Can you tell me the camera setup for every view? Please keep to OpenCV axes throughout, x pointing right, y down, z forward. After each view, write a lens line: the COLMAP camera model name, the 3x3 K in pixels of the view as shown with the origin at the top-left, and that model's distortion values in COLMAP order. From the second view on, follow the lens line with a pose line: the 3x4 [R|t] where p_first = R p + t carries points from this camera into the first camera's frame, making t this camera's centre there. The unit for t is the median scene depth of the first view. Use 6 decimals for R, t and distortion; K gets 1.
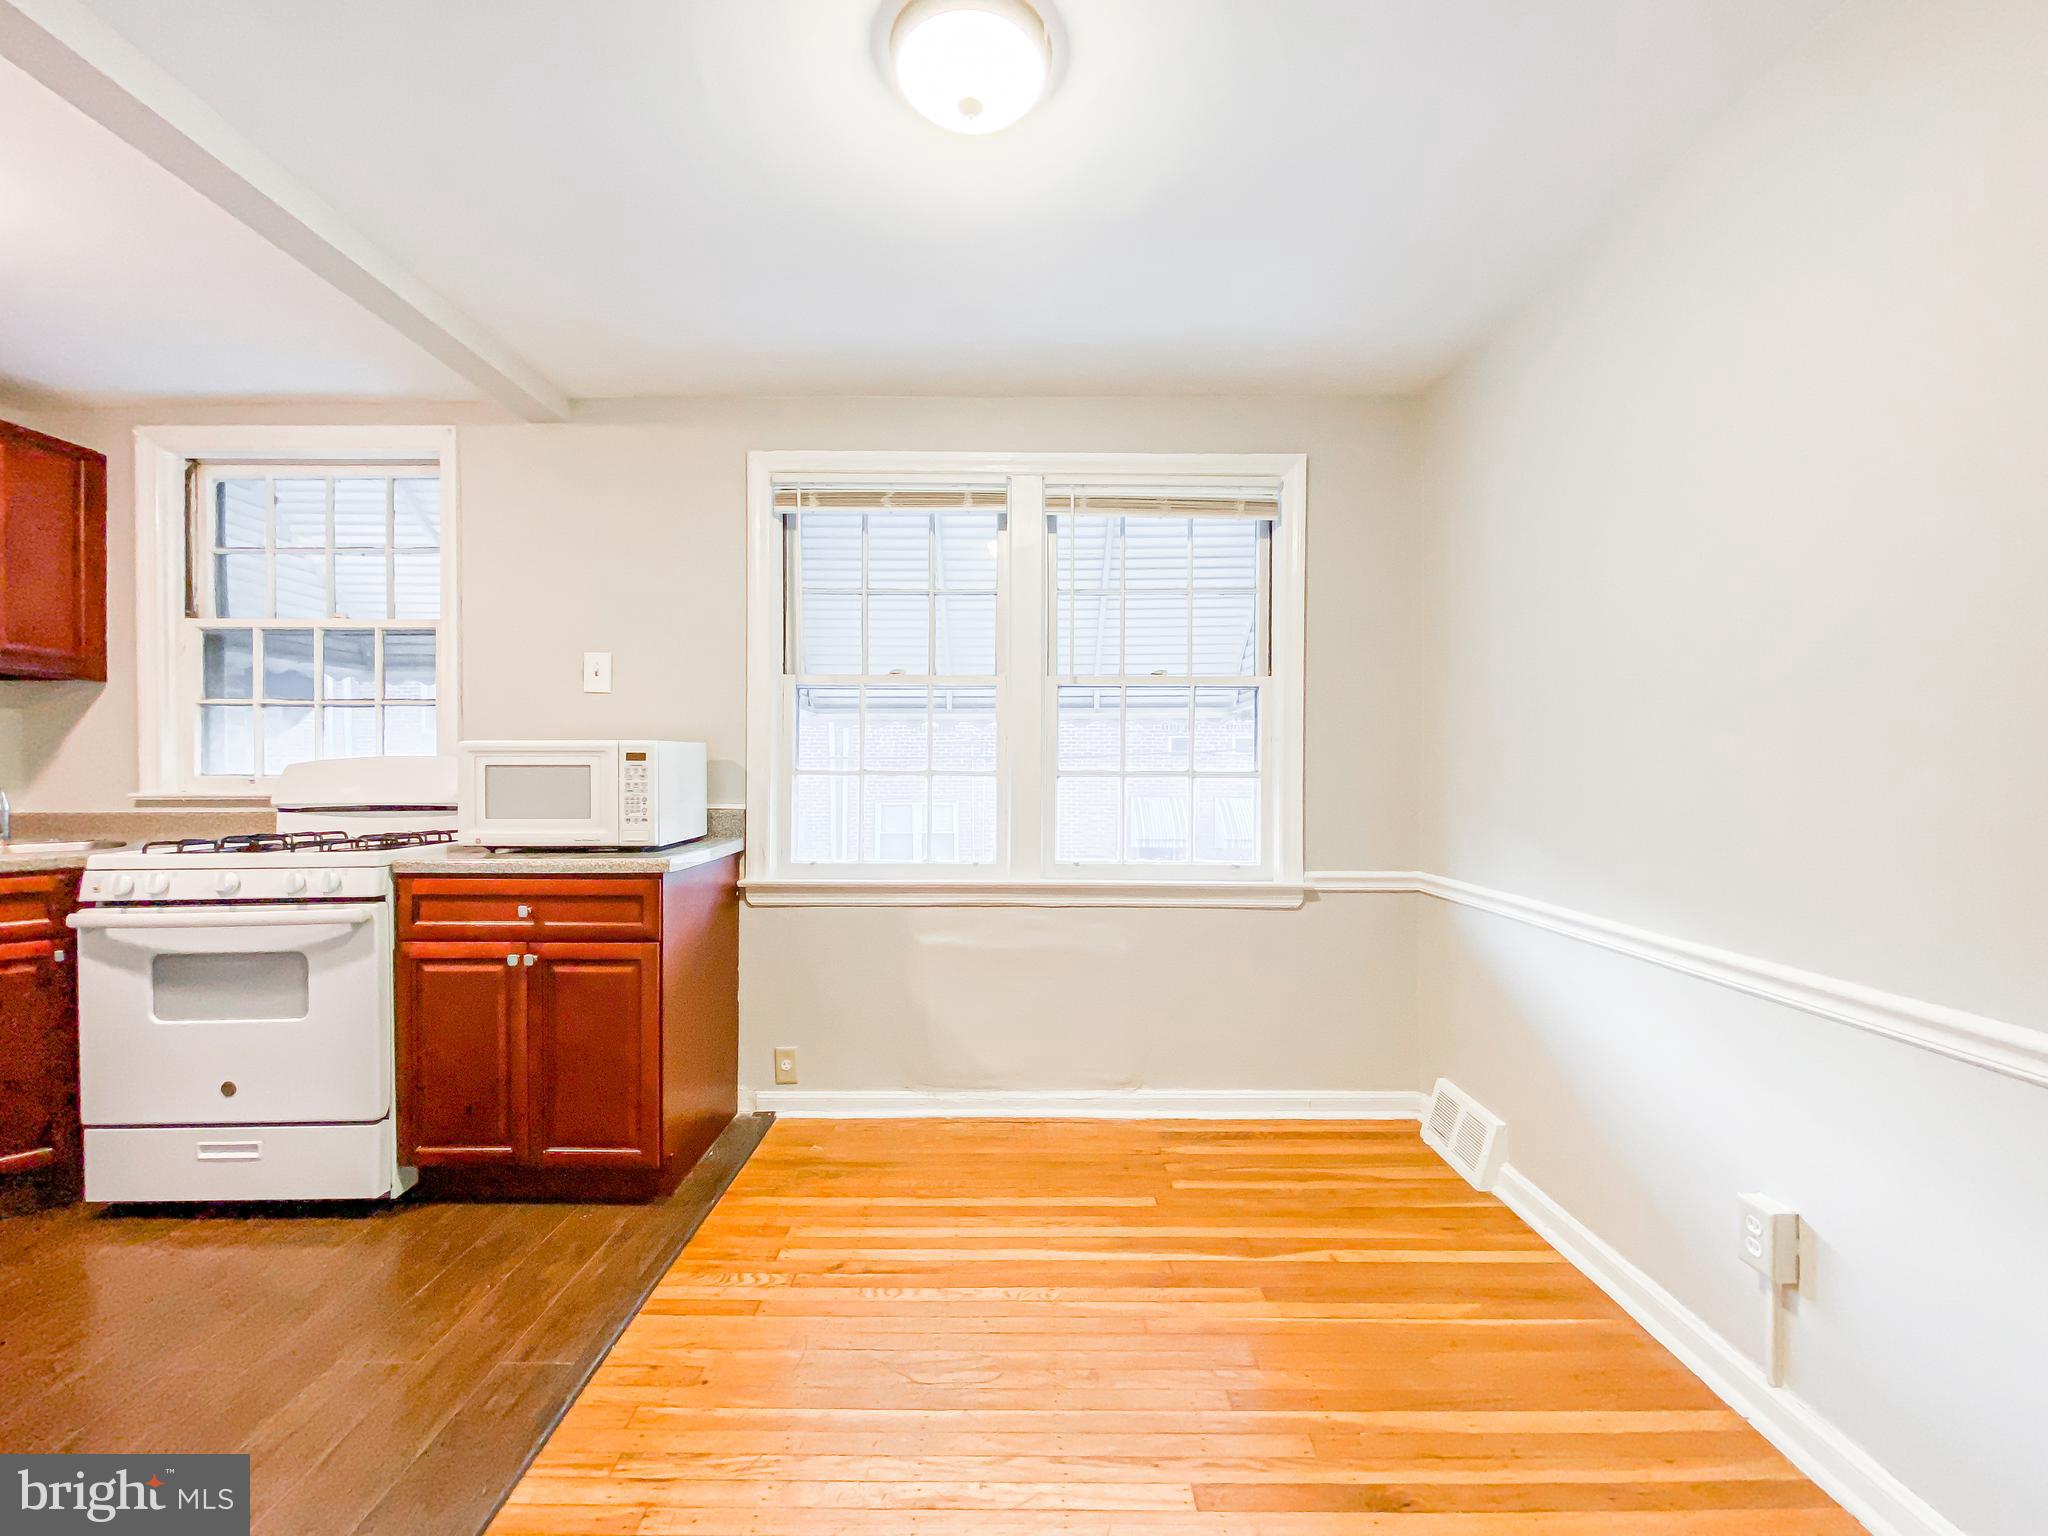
lens RADIAL K [[839.4, 0, 1009.3], [0, 839.4, 768.8], [0, 0, 1]] dist [0.003598, -0.005786]
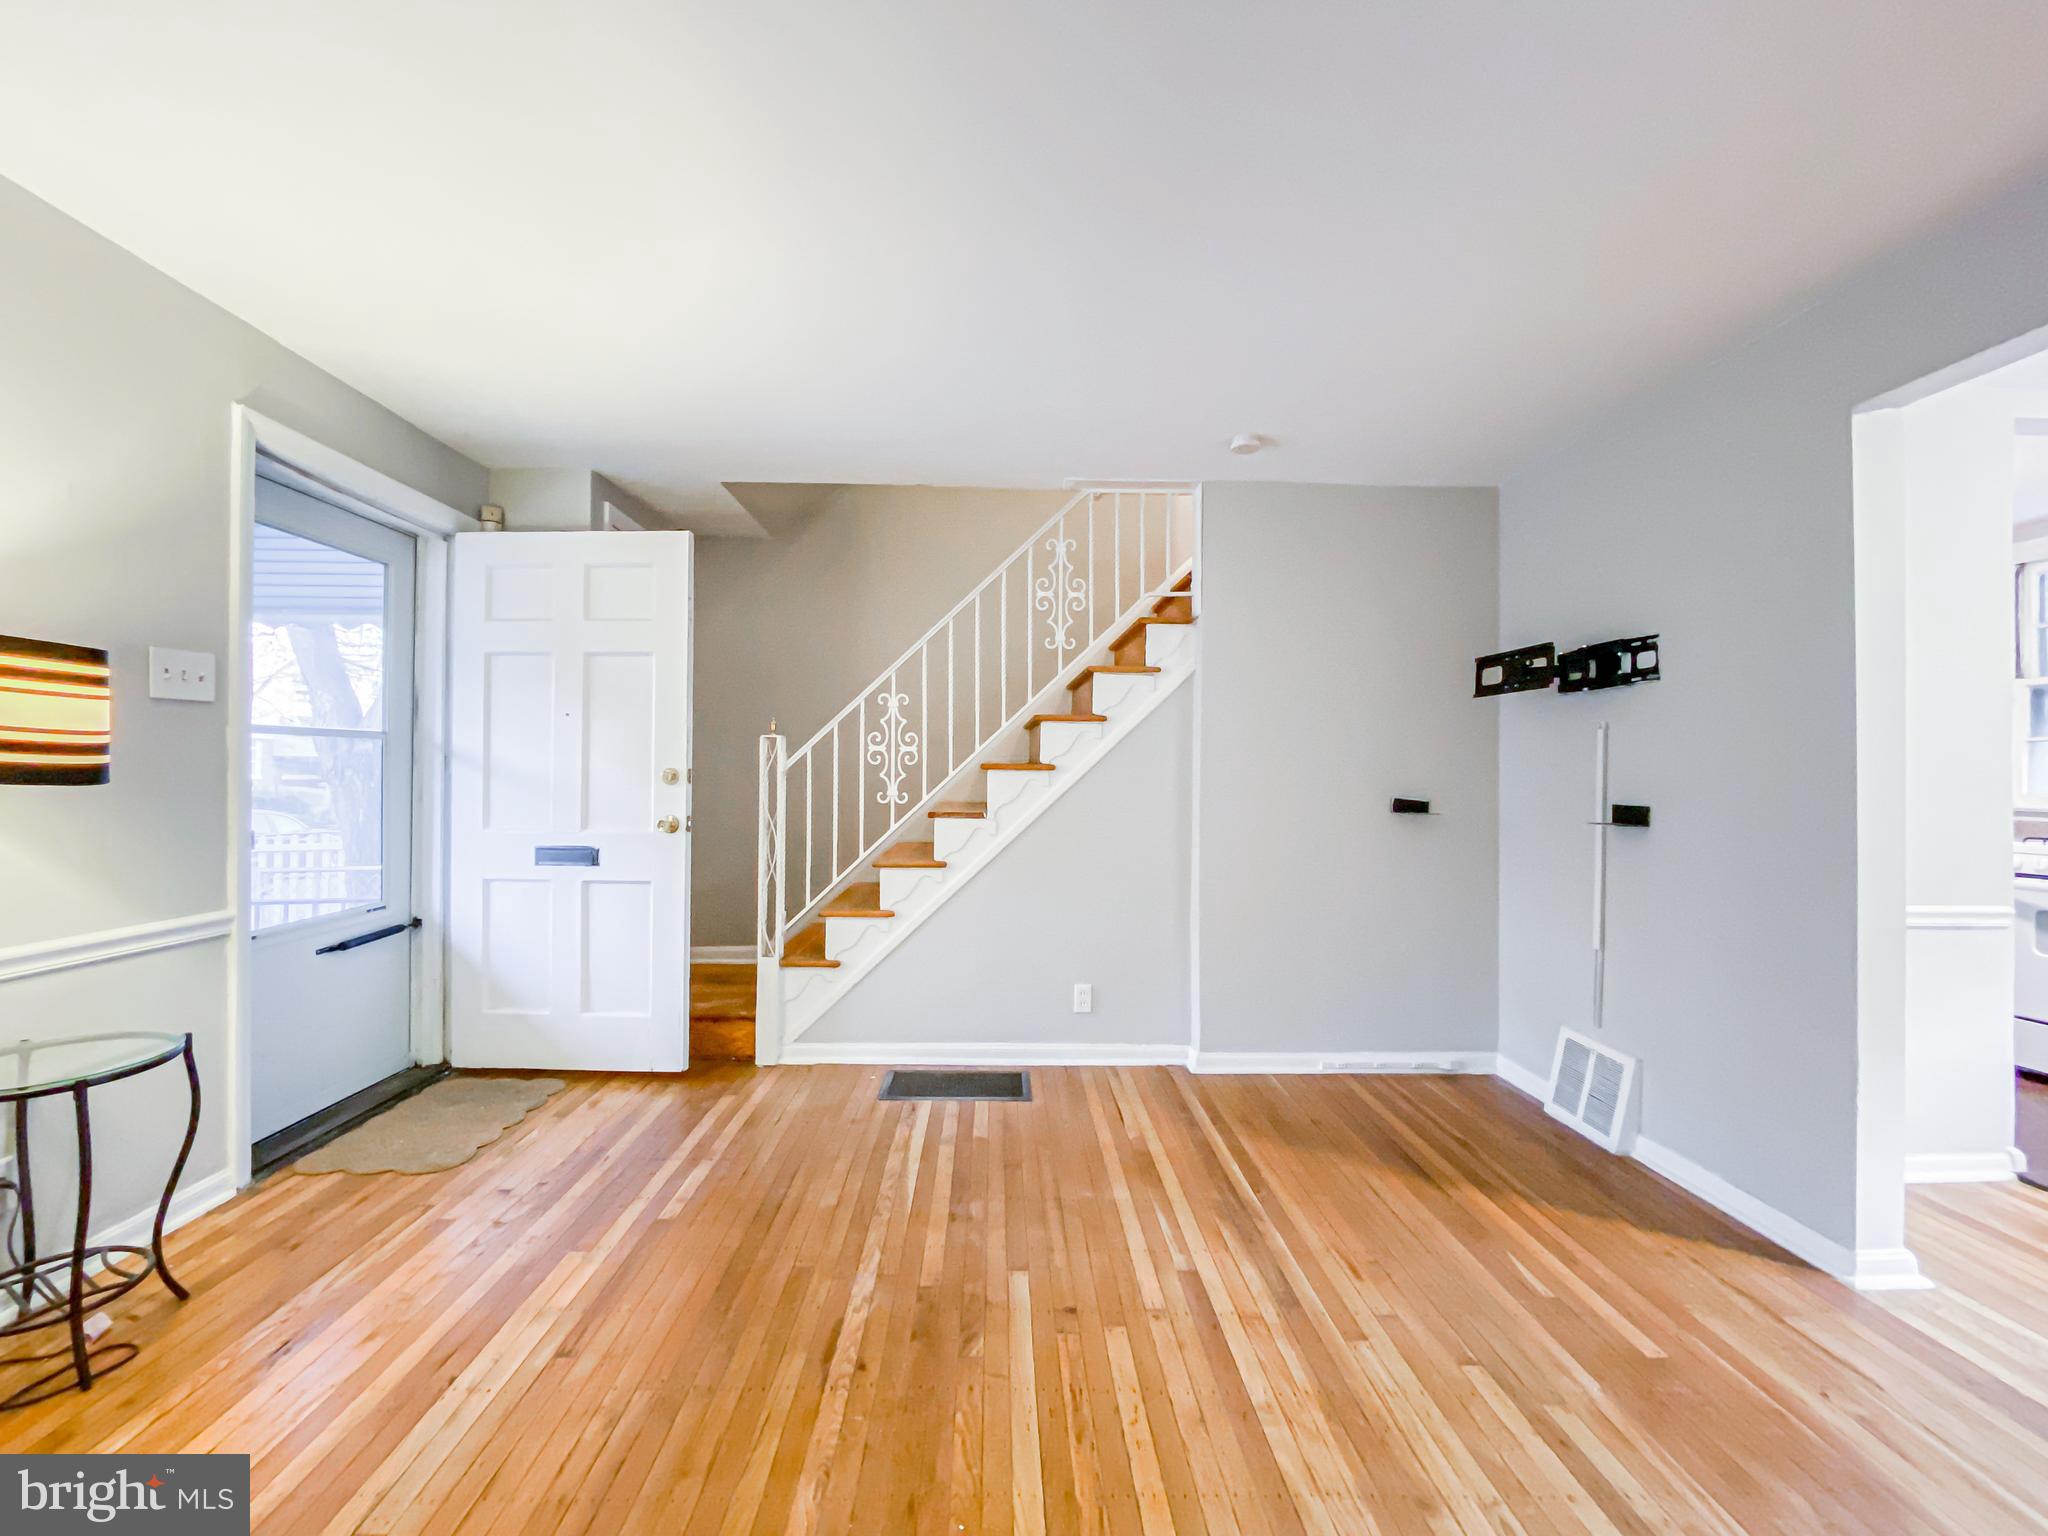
lens RADIAL K [[839.4, 0, 1018.6], [0, 839.4, 763.5], [0, 0, 1]] dist [0.003598, -0.005786]
pose [[0.042399, -0.008997, -0.999060, 0.391266], [-0.014518, 0.999848, -0.009620, -0.004389], [0.998995, 0.014913, 0.042262, -0.853776]]
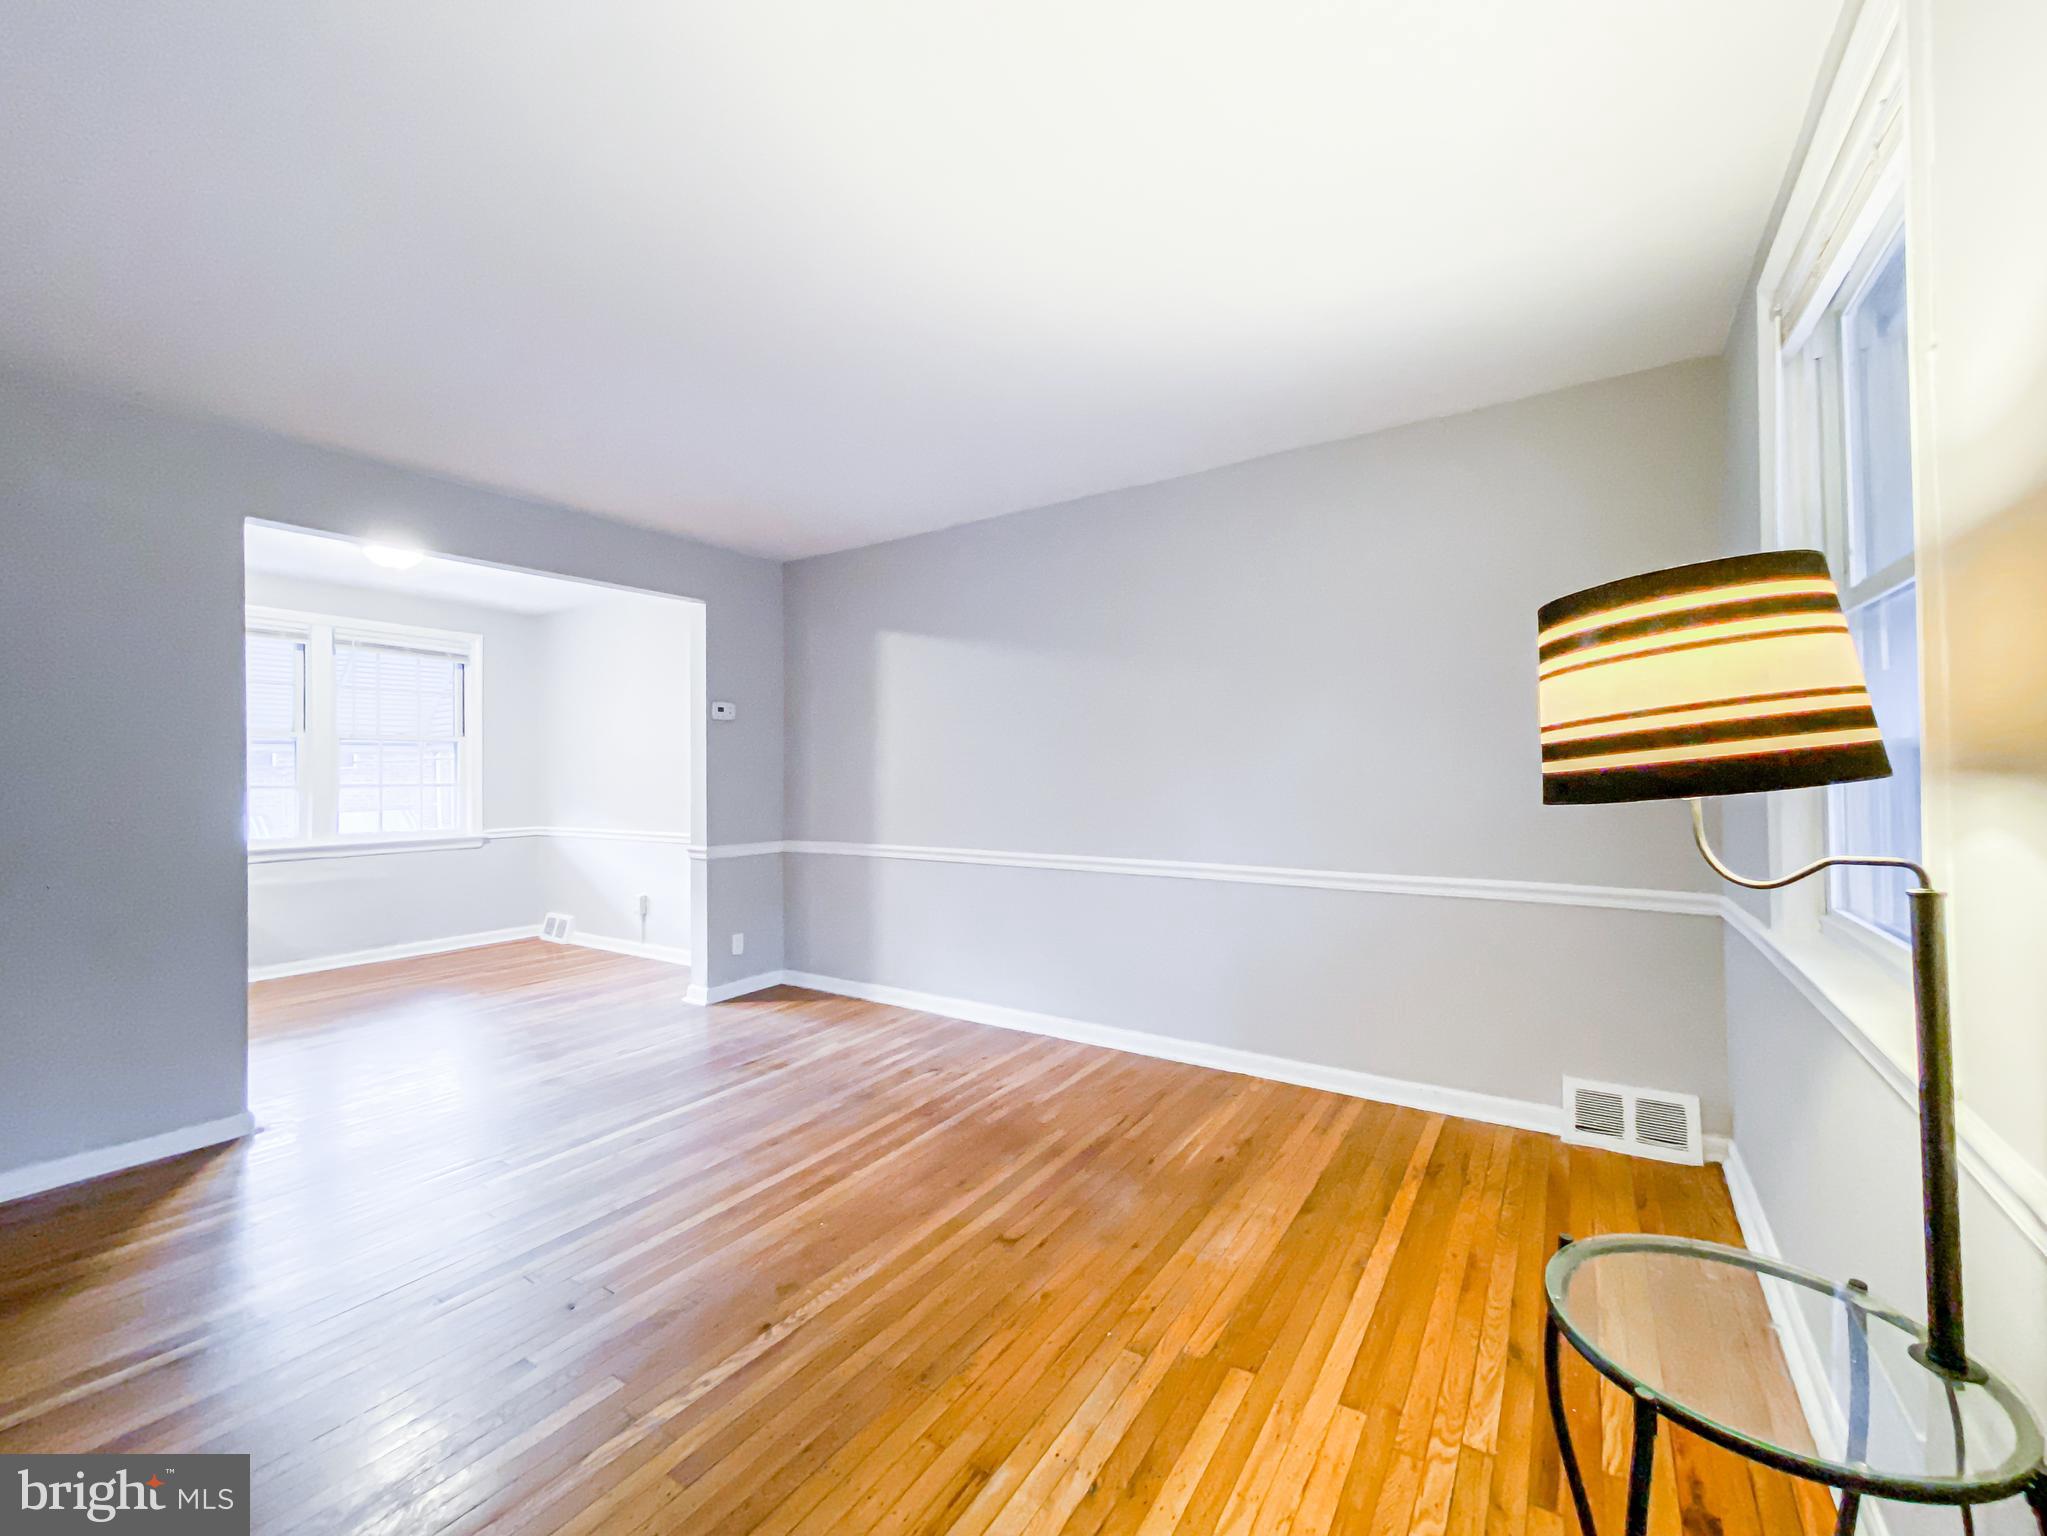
lens RADIAL K [[839.0, 0, 1022.4], [0, 839.0, 763.4], [0, 0, 1]] dist [0.003598, -0.005786]
pose [[0.539849, 0.005039, 0.841747, -0.843462], [0.011850, 0.999838, -0.013585, -0.002398], [-0.841678, 0.017308, 0.539702, -1.565907]]
